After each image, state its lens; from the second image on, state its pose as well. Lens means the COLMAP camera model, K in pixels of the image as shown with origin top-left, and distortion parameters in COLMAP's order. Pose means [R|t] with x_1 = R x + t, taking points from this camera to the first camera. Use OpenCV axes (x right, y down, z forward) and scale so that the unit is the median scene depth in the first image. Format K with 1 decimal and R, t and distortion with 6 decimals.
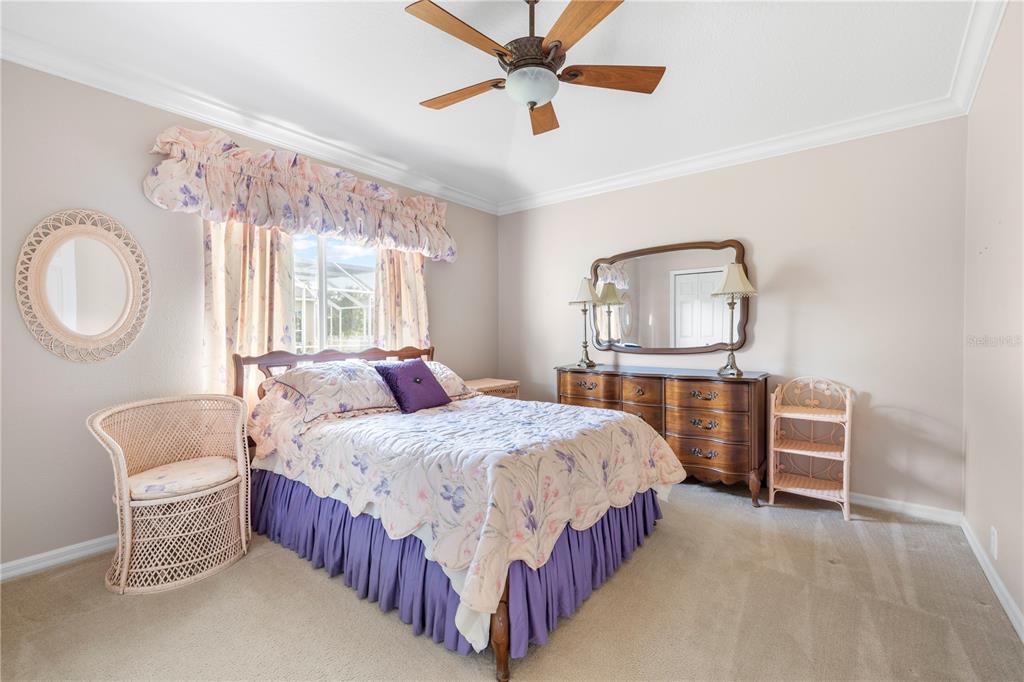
lens RADIAL K [[432.8, 0, 516.9], [0, 432.8, 338.3], [0, 0, 1]] dist [0.004312, -0.001435]
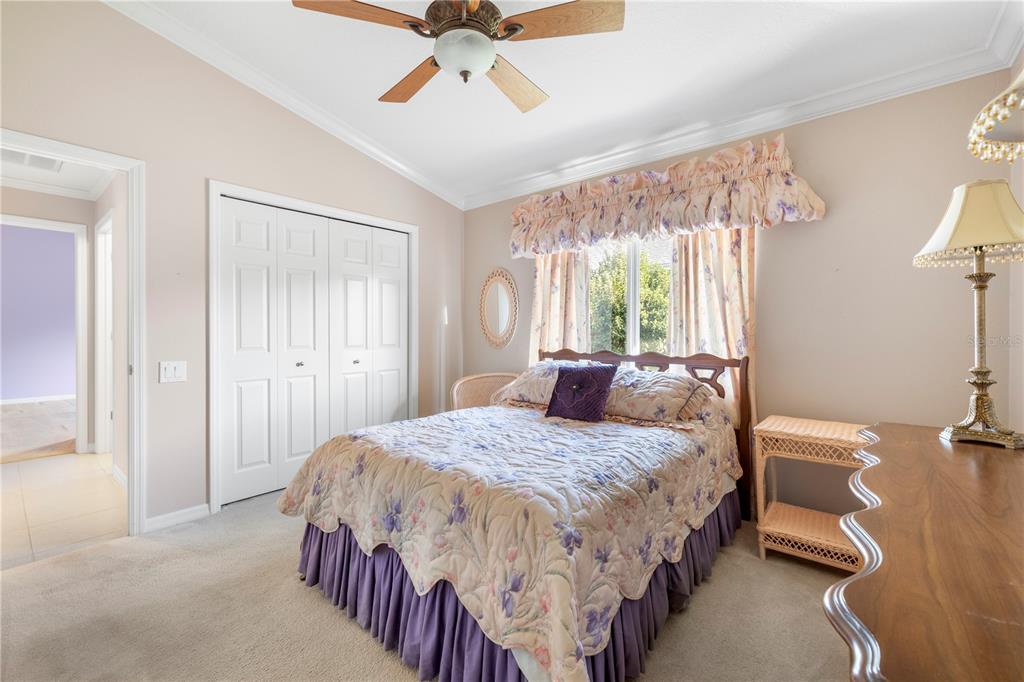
lens RADIAL K [[432.8, 0, 517.1], [0, 432.8, 331.9], [0, 0, 1]] dist [0.004312, -0.001435]
pose [[-0.043026, 0.001379, -0.999073, 0.632316], [-0.024083, 0.999707, 0.002417, -0.016292], [0.998784, 0.024164, -0.042980, 0.831418]]
